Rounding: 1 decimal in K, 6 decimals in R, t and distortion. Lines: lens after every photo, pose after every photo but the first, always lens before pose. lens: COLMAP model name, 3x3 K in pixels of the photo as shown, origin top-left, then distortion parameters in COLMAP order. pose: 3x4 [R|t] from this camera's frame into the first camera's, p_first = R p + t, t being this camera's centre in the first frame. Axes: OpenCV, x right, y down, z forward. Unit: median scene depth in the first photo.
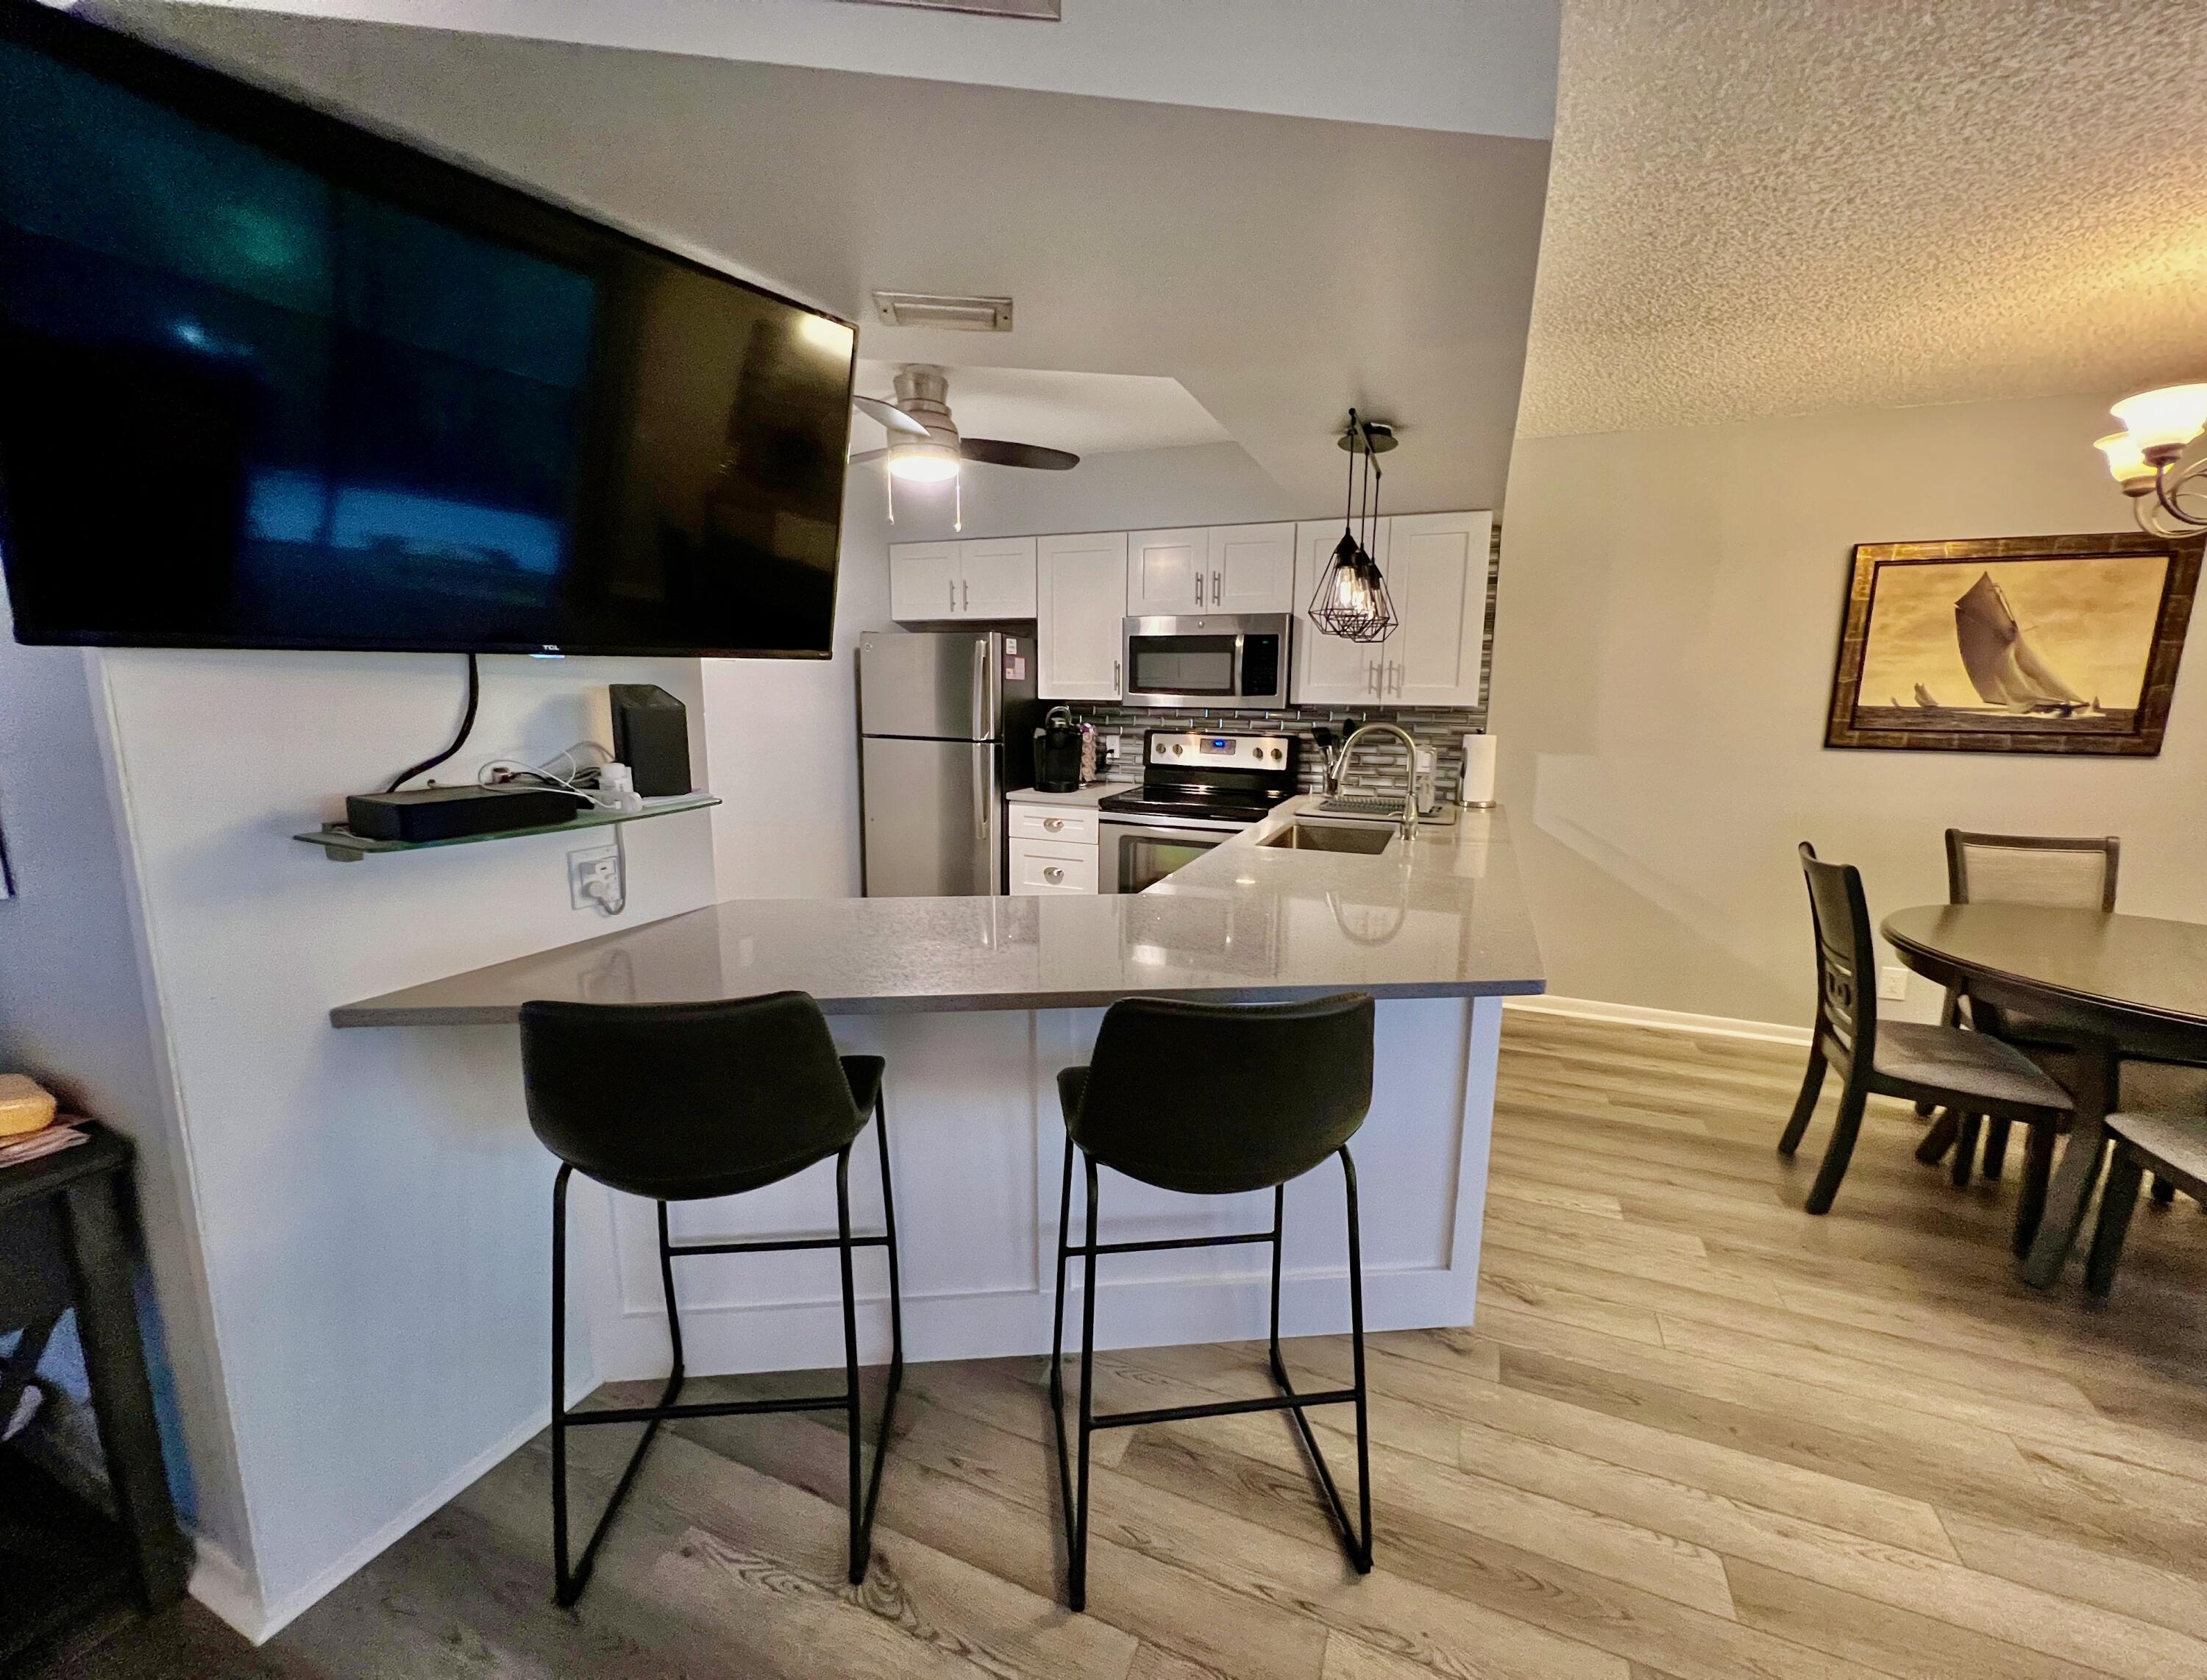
lens RADIAL K [[864.6, 0, 1103.5], [0, 864.6, 840.0], [0, 0, 1]] dist [-0.000587, 0.000151]
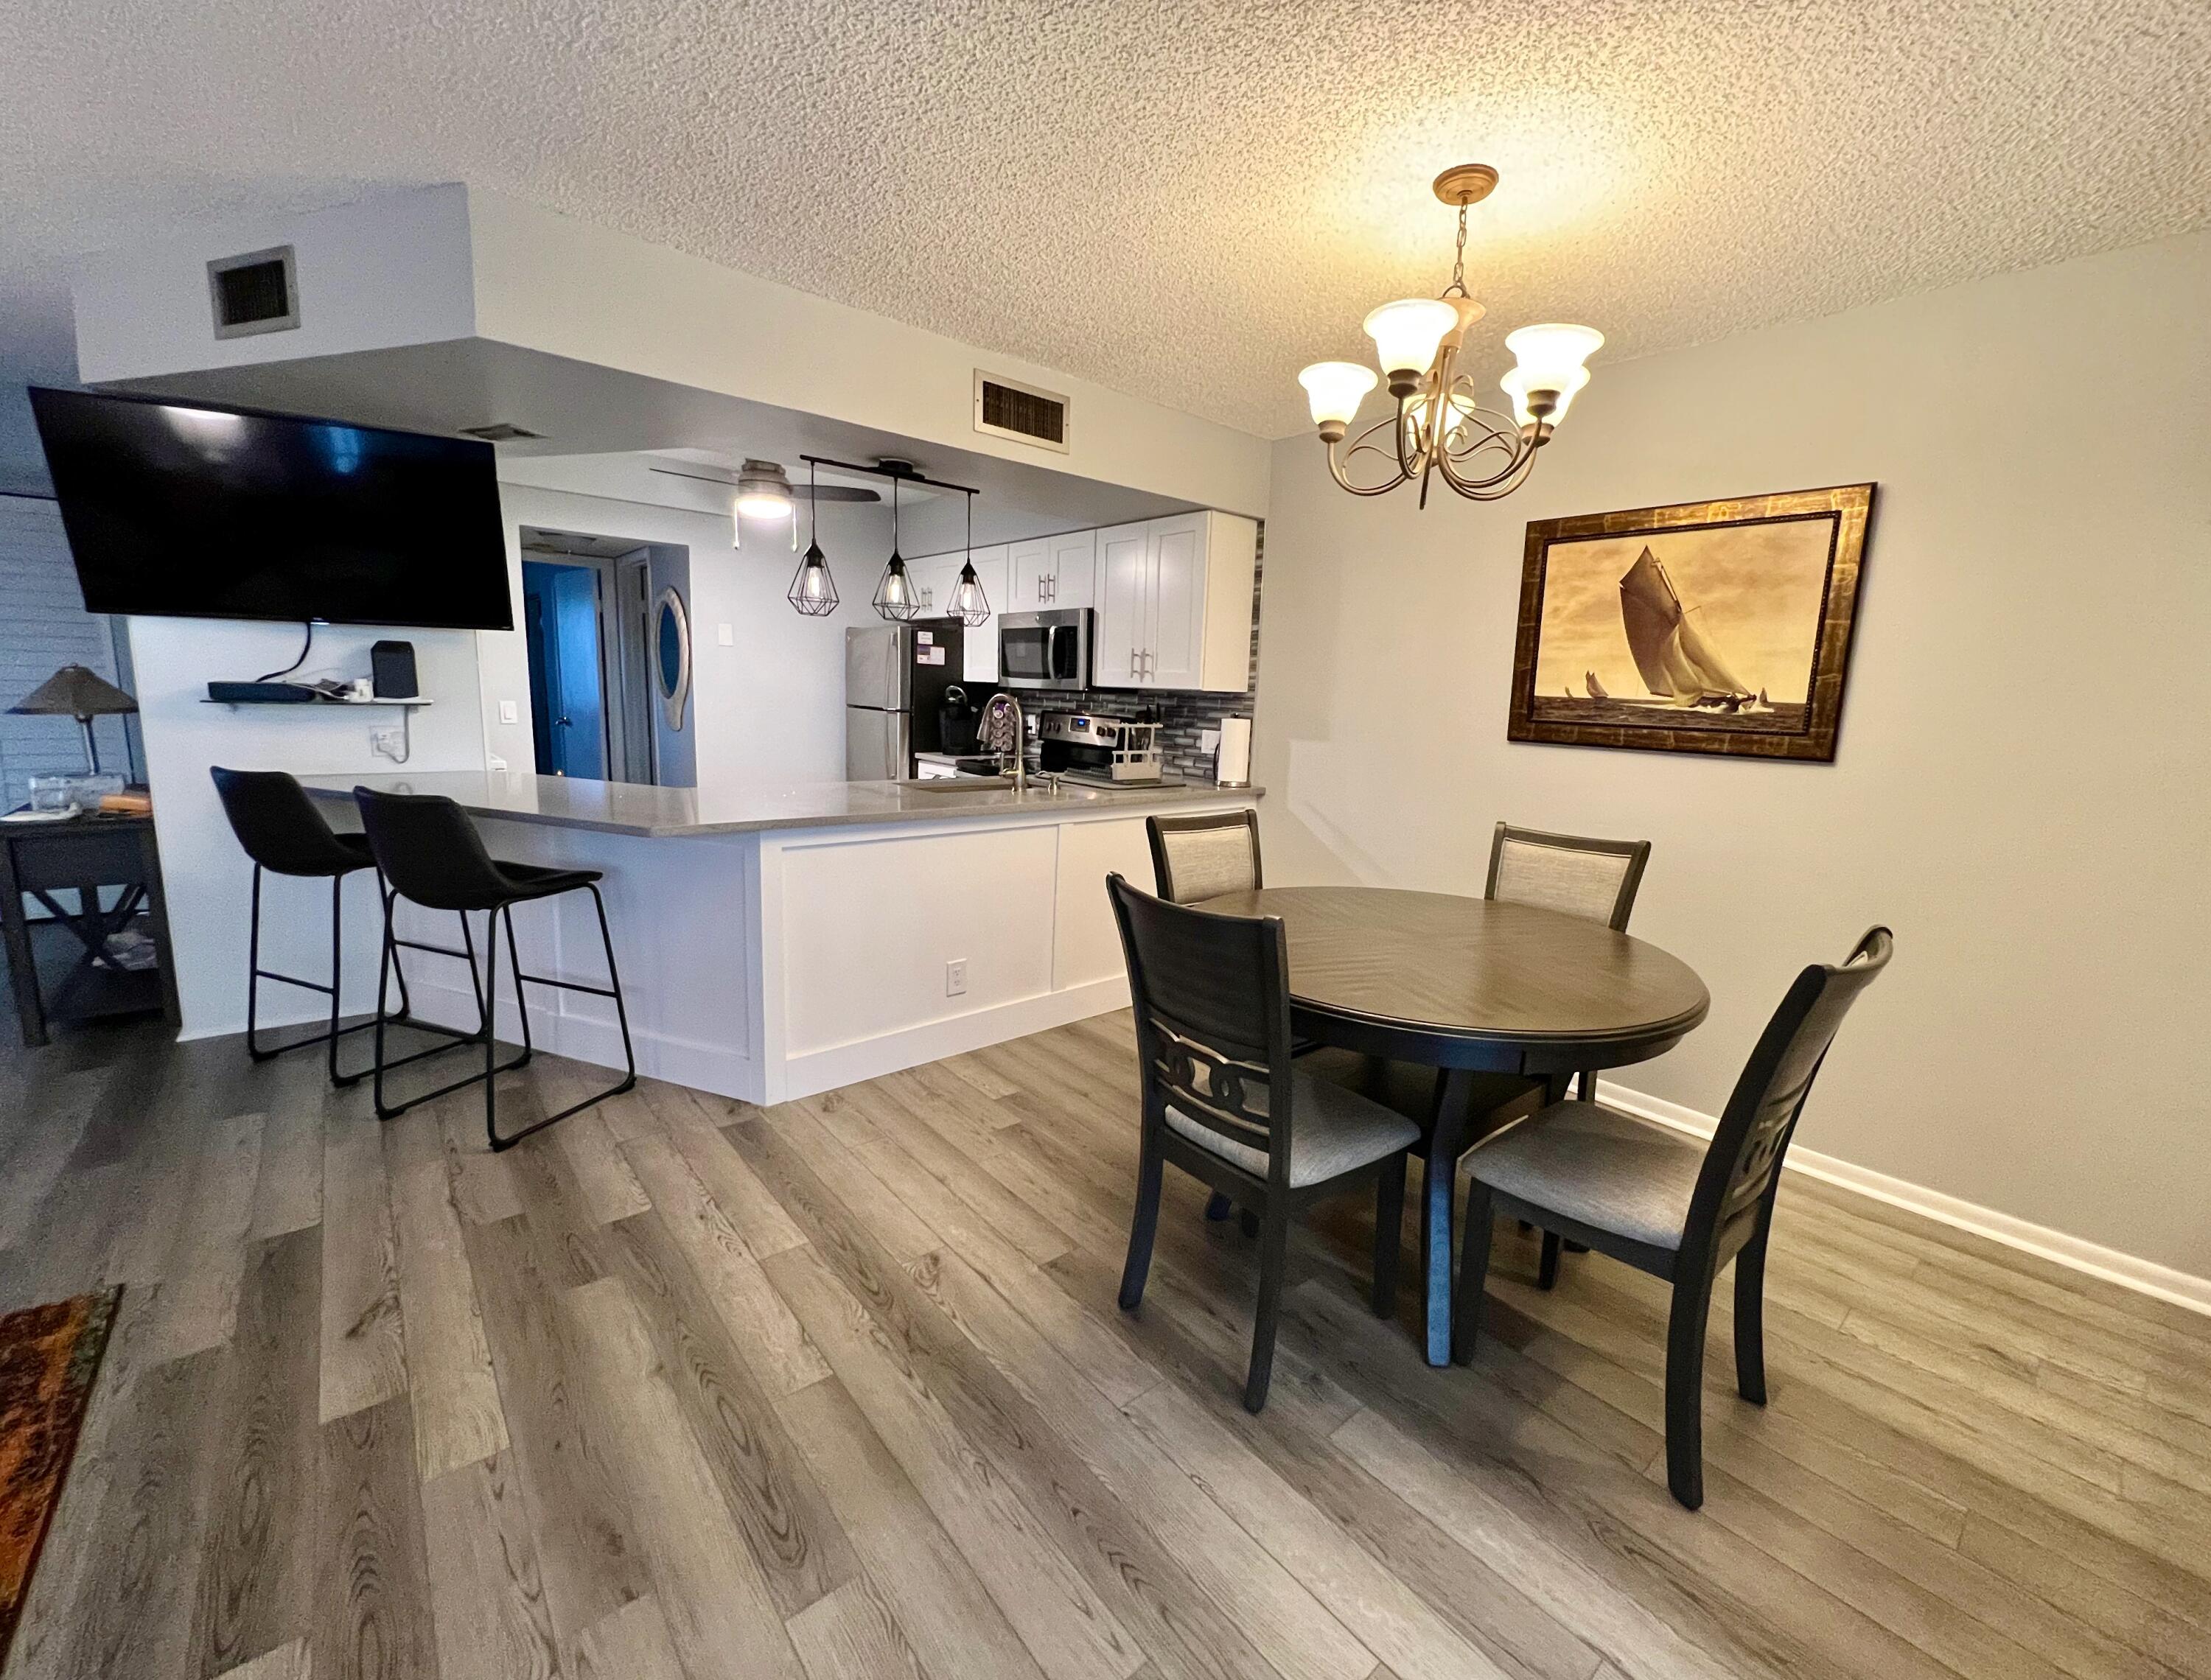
lens RADIAL K [[891.0, 0, 1168.7], [0, 891.0, 845.9], [0, 0, 1]] dist [0.000175, 0.000250]
pose [[0.897916, 0.099247, -0.428833, 0.990106], [-0.107630, 0.994180, 0.004727, 0.043490], [0.426806, 0.041911, 0.903372, -0.021326]]
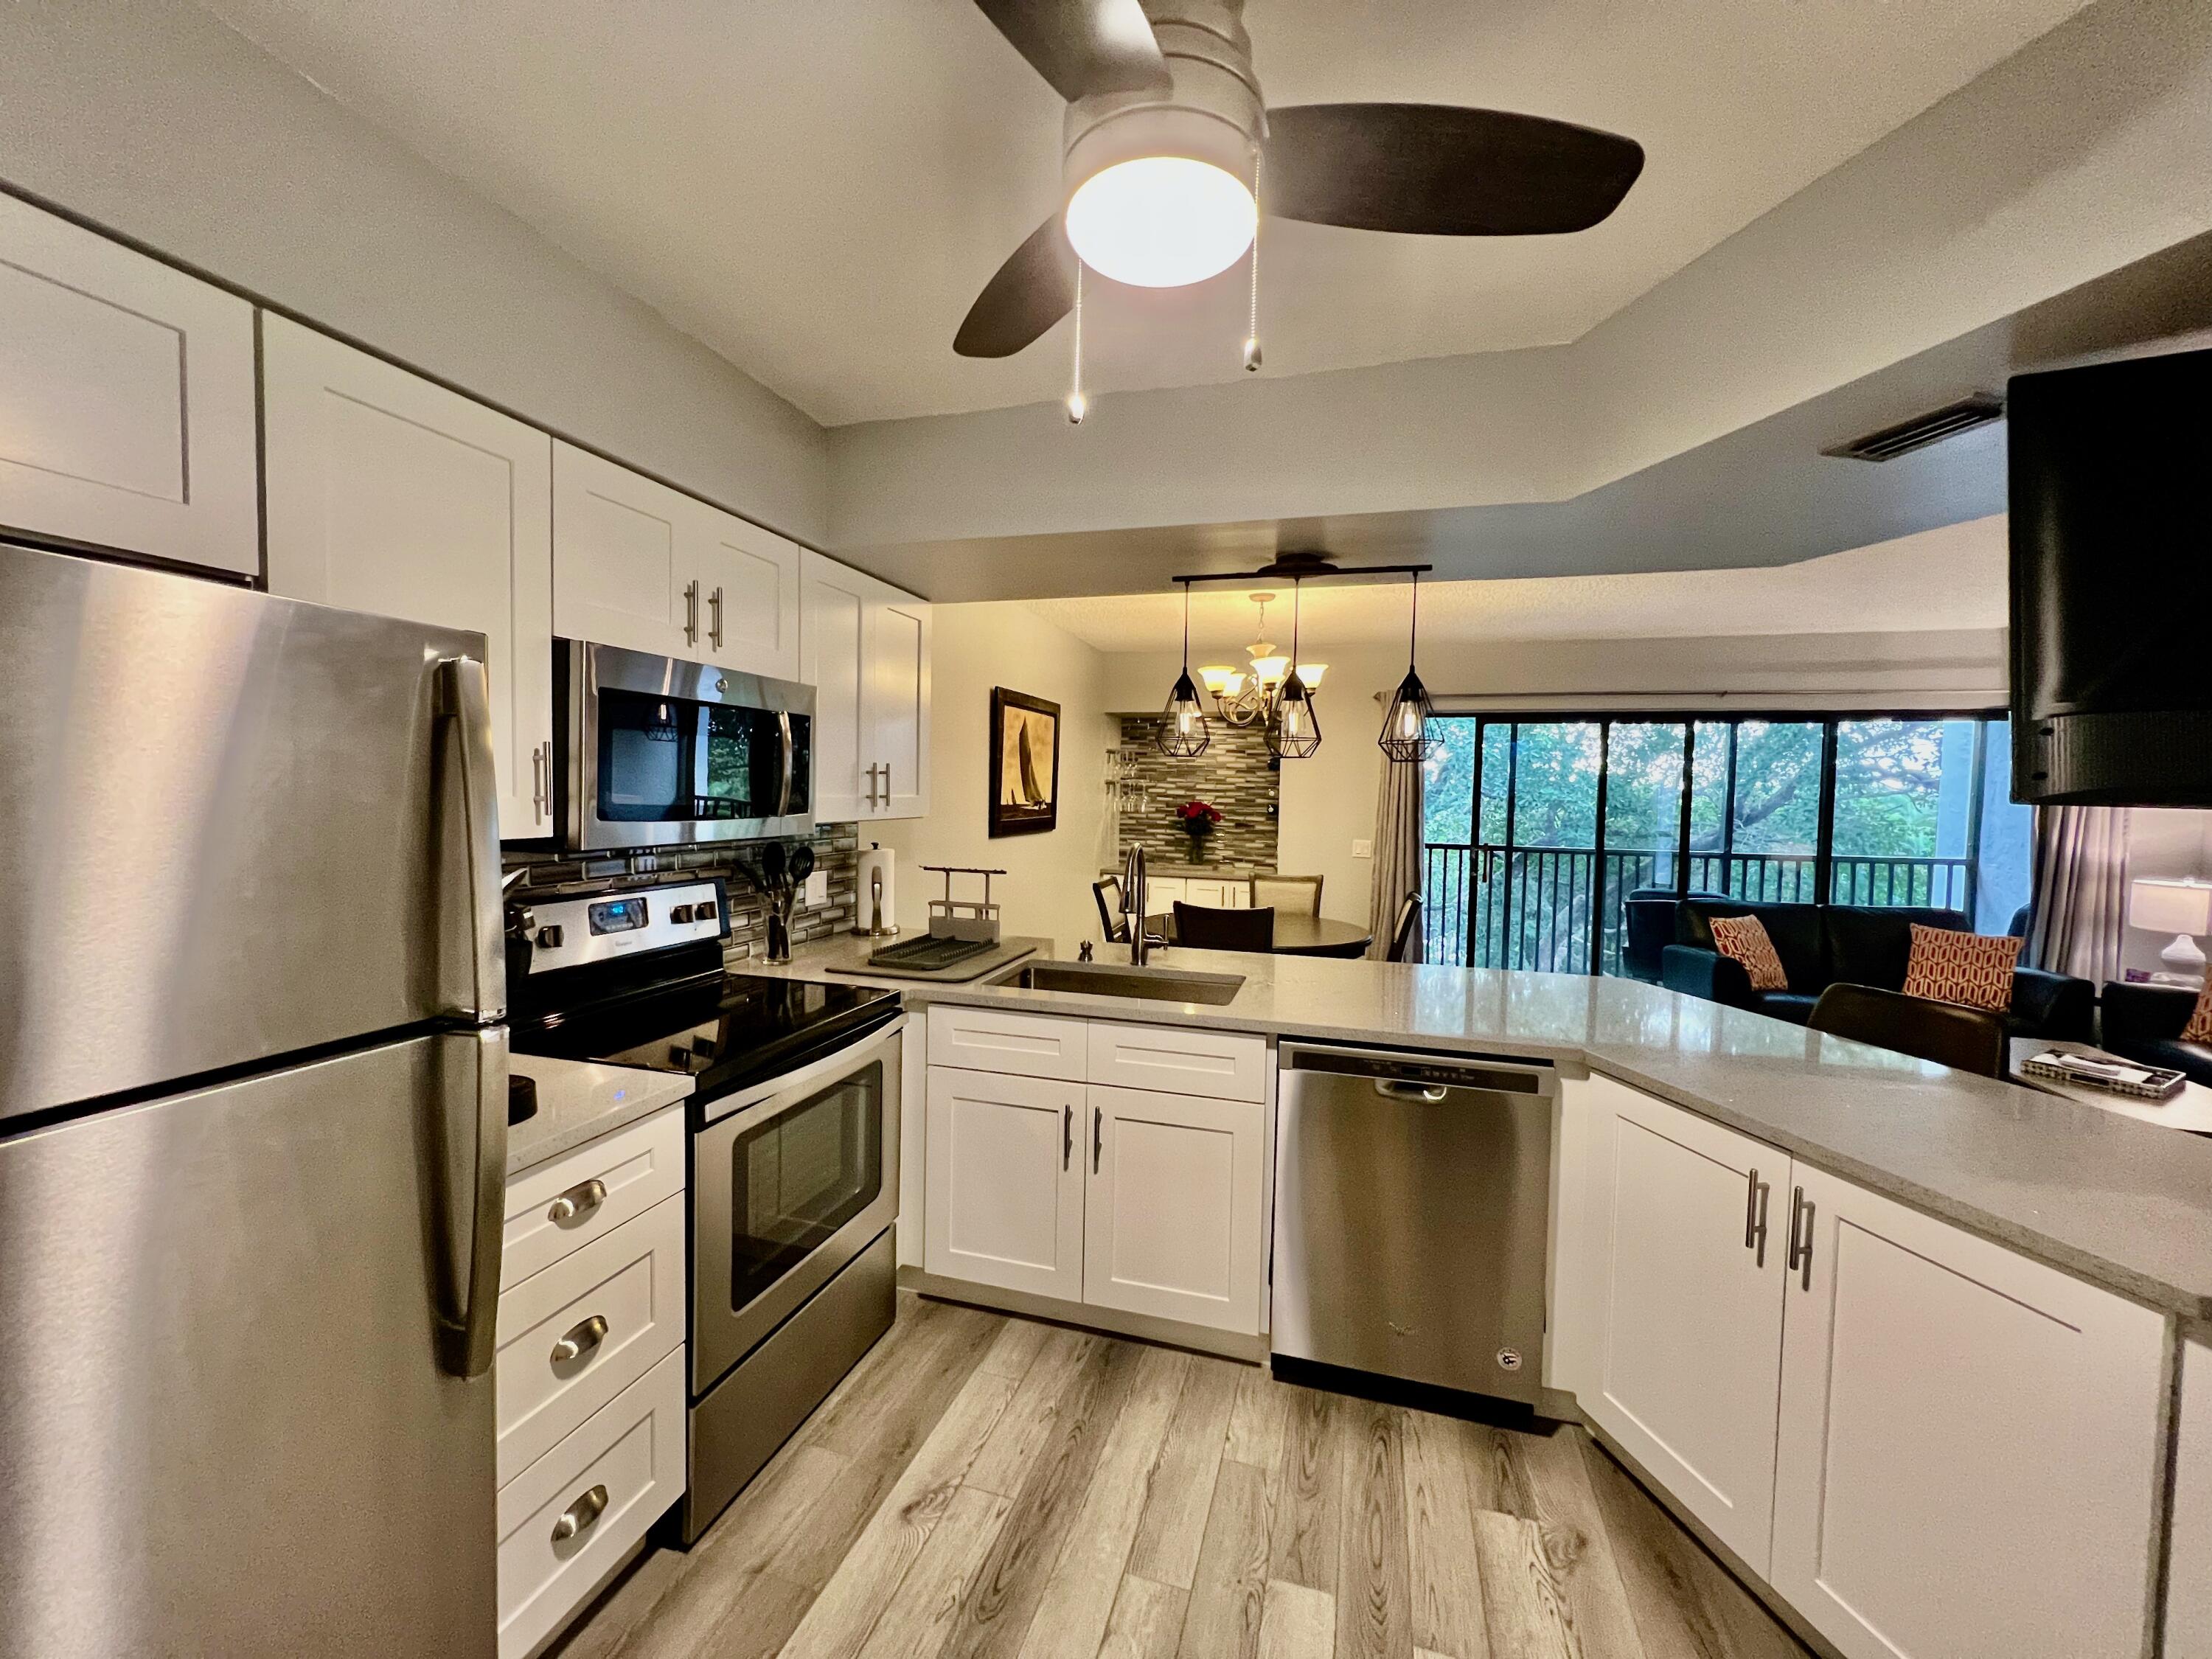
lens RADIAL K [[889.5, 0, 1106.0], [0, 889.5, 829.5], [0, 0, 1]] dist [0.000027, 0.000007]
pose [[-0.085837, -0.058306, 0.994602, -0.533416], [0.144555, 0.986994, 0.070335, -0.200740], [-0.985767, 0.149812, -0.076292, 0.993590]]
